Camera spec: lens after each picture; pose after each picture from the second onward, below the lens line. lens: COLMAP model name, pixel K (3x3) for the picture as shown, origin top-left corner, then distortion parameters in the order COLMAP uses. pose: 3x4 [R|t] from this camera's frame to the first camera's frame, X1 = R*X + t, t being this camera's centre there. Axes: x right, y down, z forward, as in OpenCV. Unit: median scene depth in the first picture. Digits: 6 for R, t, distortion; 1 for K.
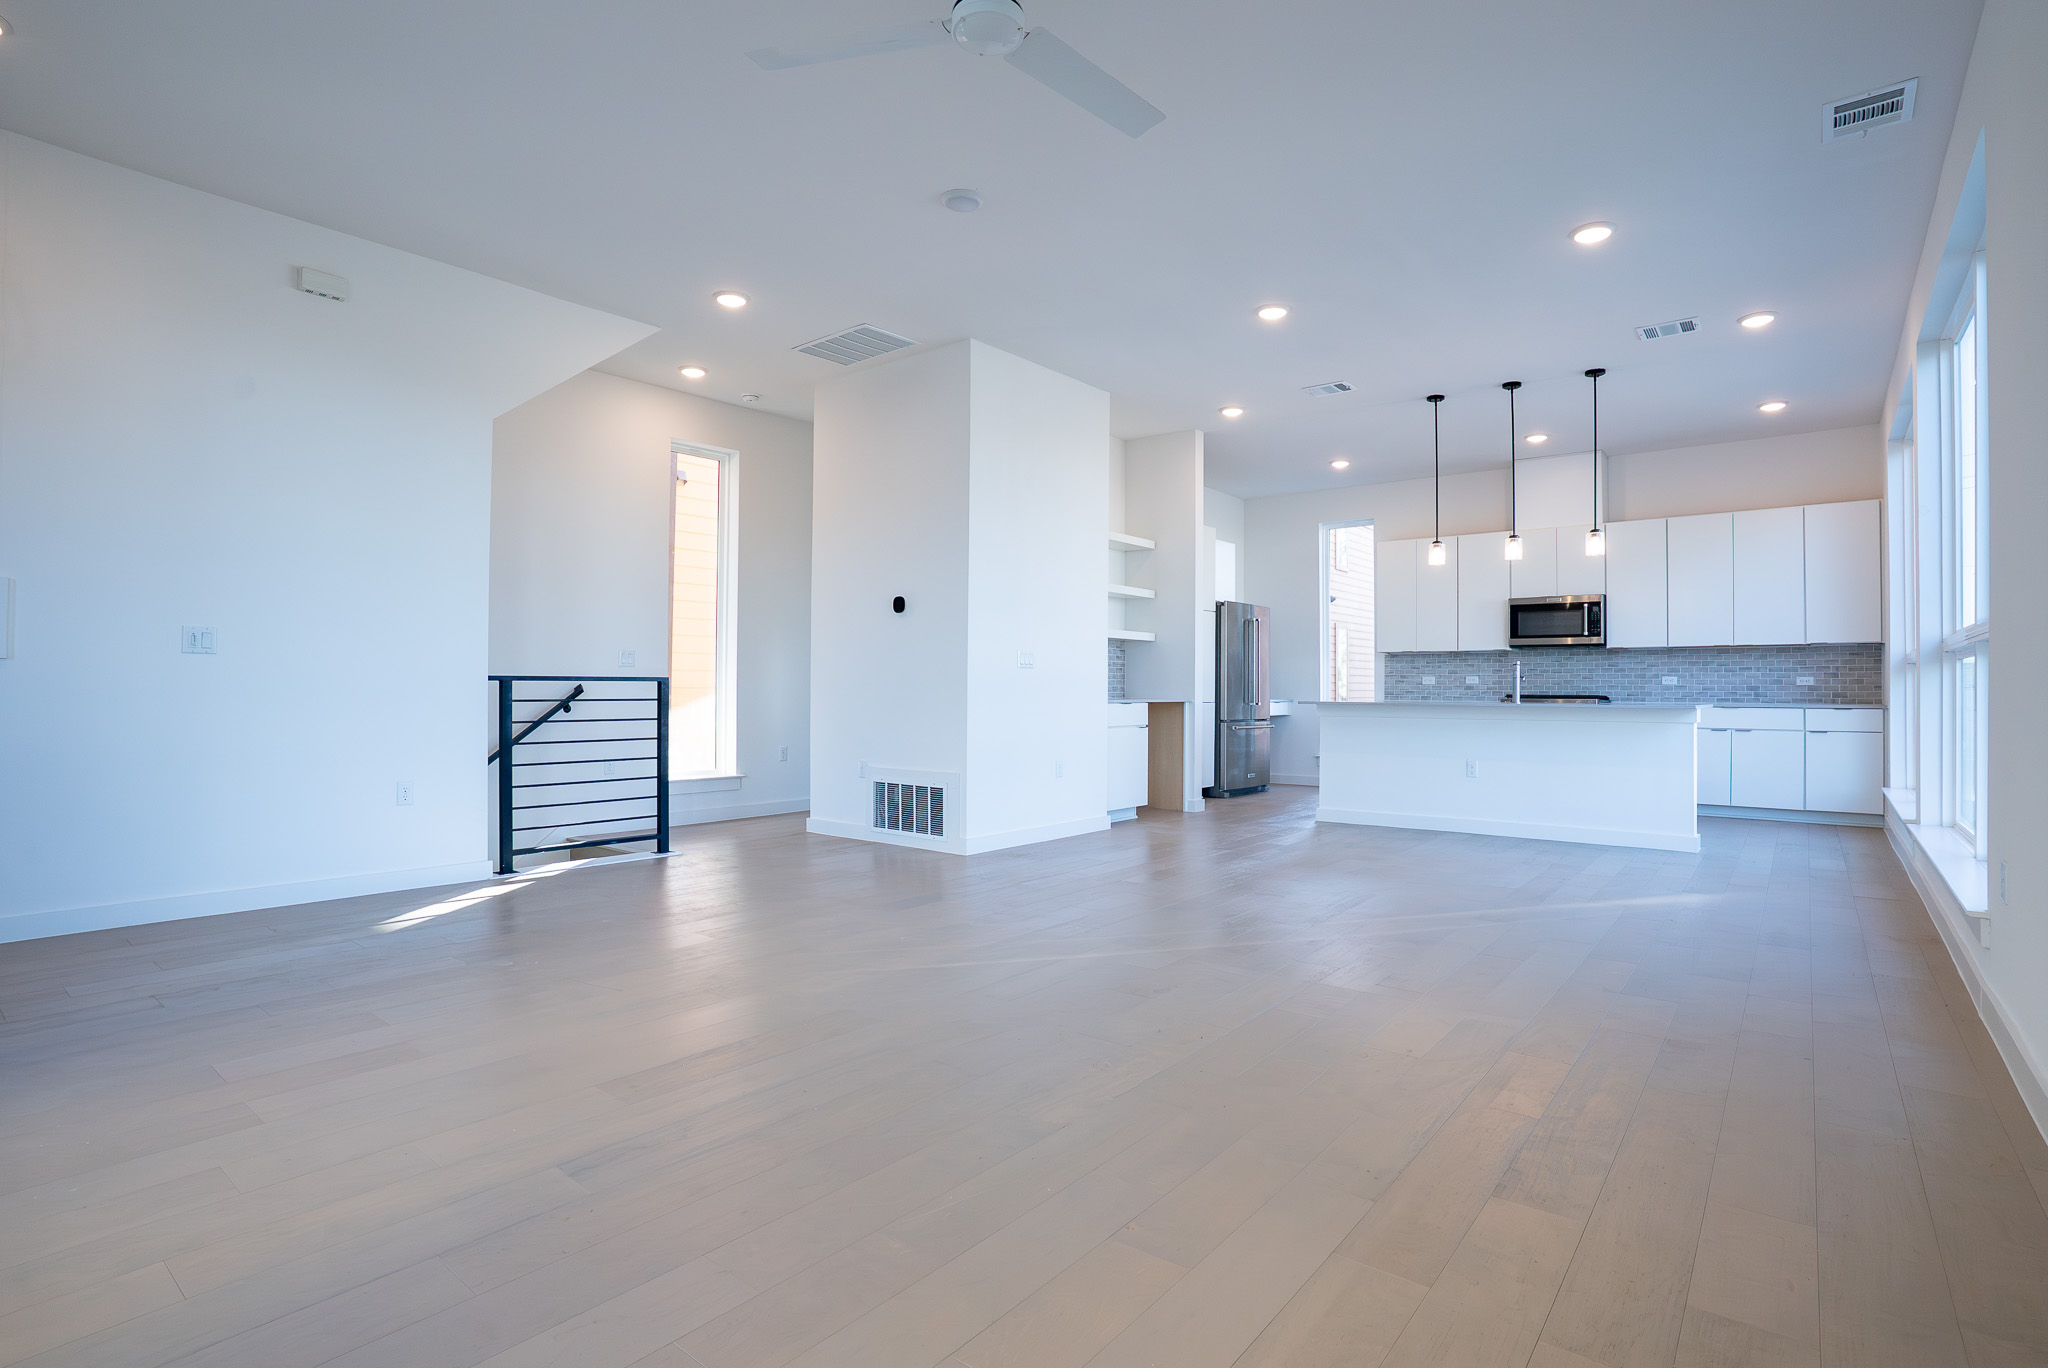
lens RADIAL K [[998.9, 0, 1024.3], [0, 998.9, 689.7], [0, 0, 1]] dist [-0.015216, 0.000054]
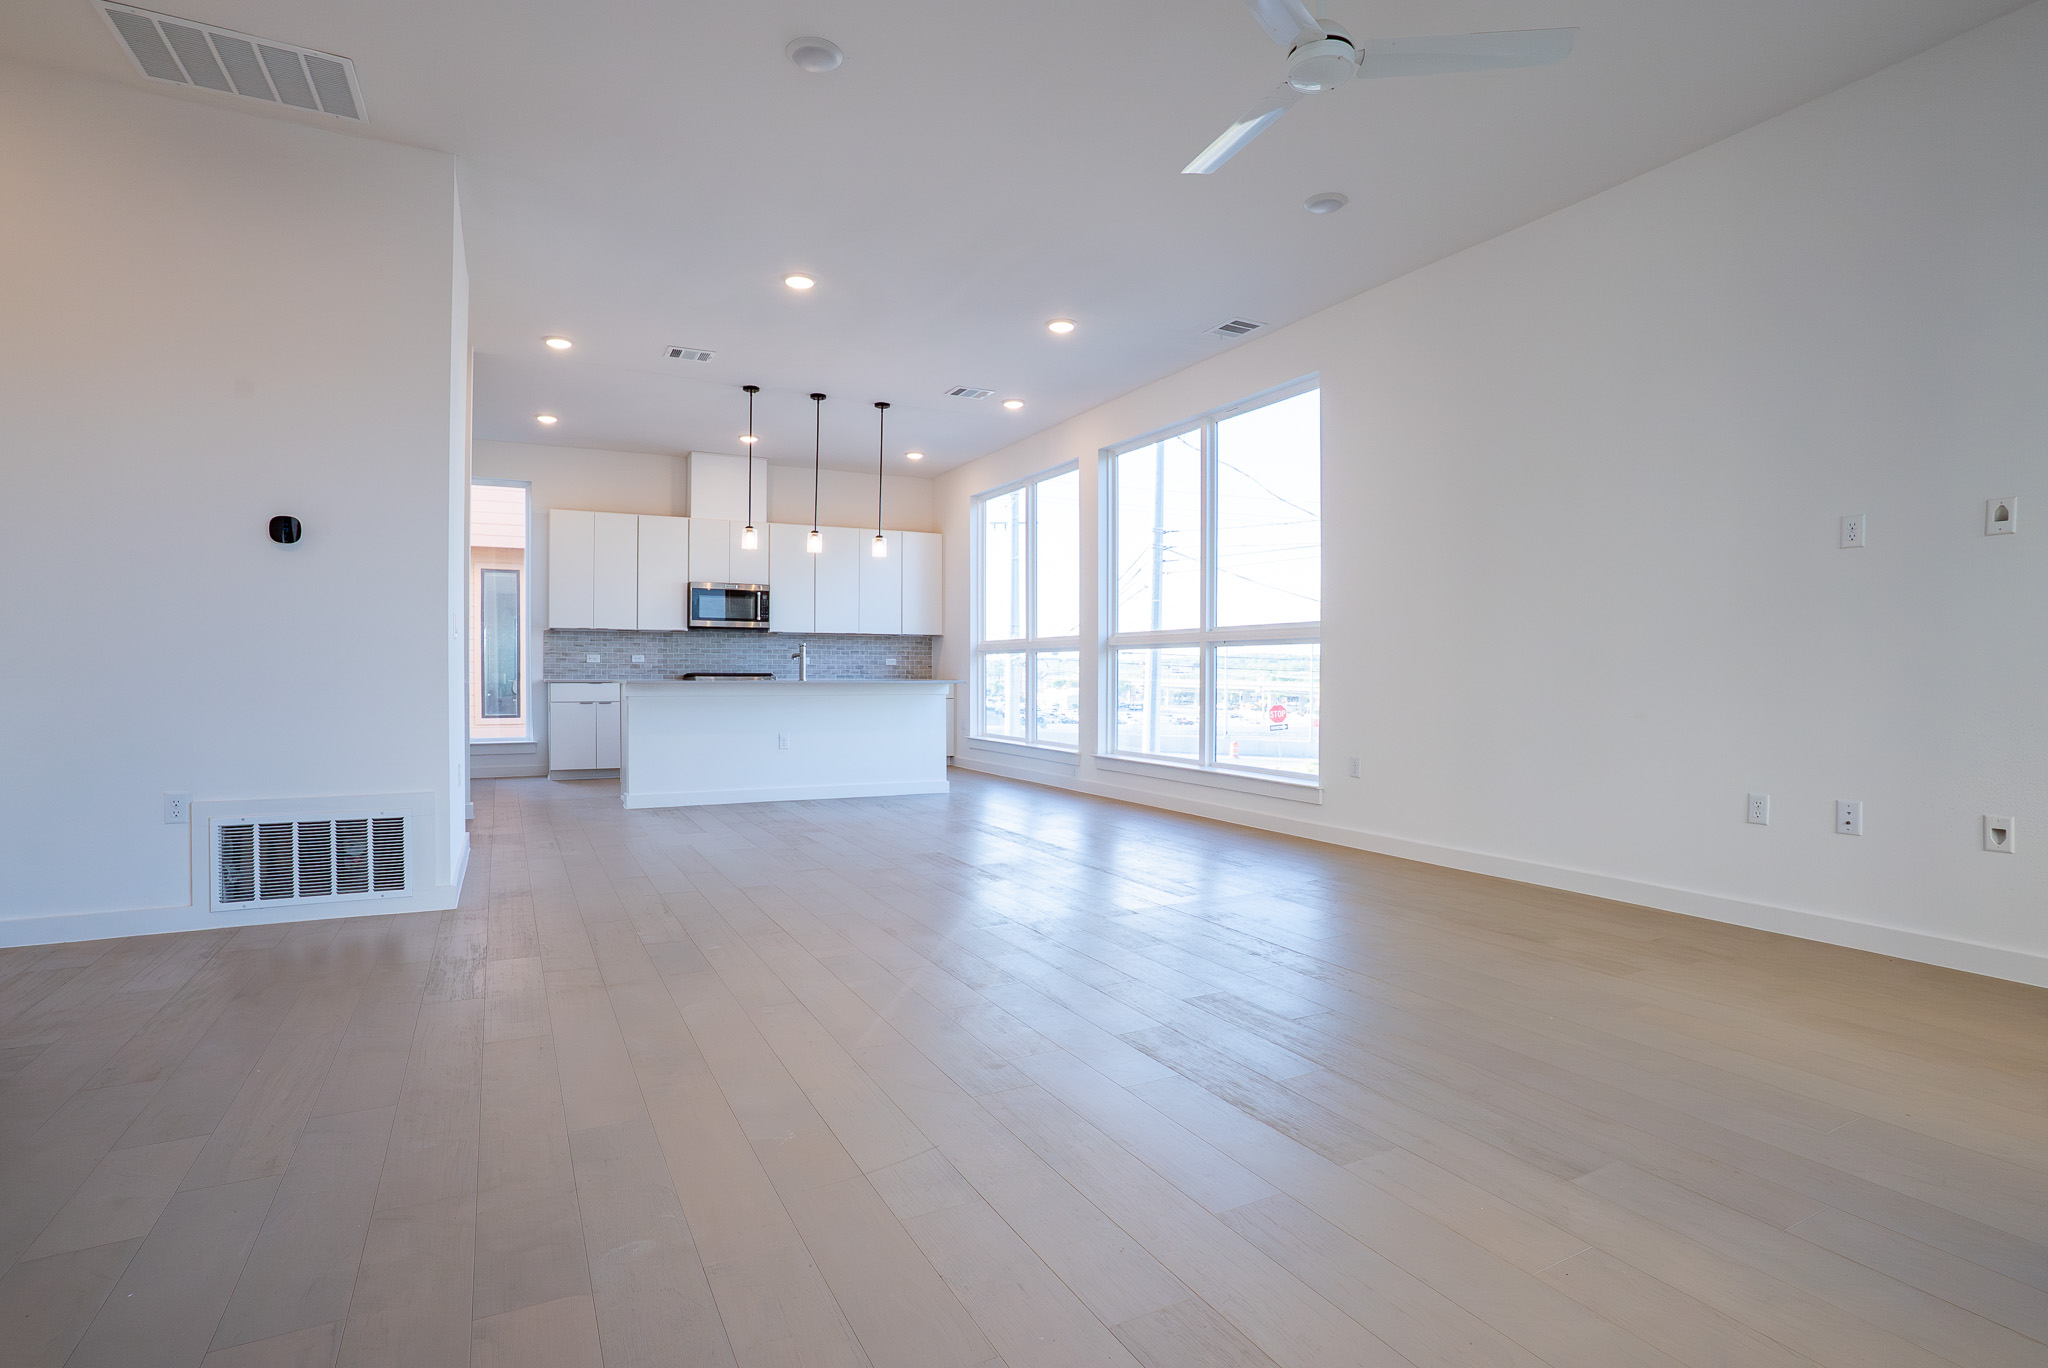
lens RADIAL K [[998.9, 0, 1040.5], [0, 998.9, 683.3], [0, 0, 1]] dist [-0.015216, 0.000054]
pose [[0.429954, -0.012186, 0.902769, -0.337918], [-0.000704, 0.999904, 0.013833, 0.001166], [-0.902851, -0.006583, 0.429904, 0.234857]]
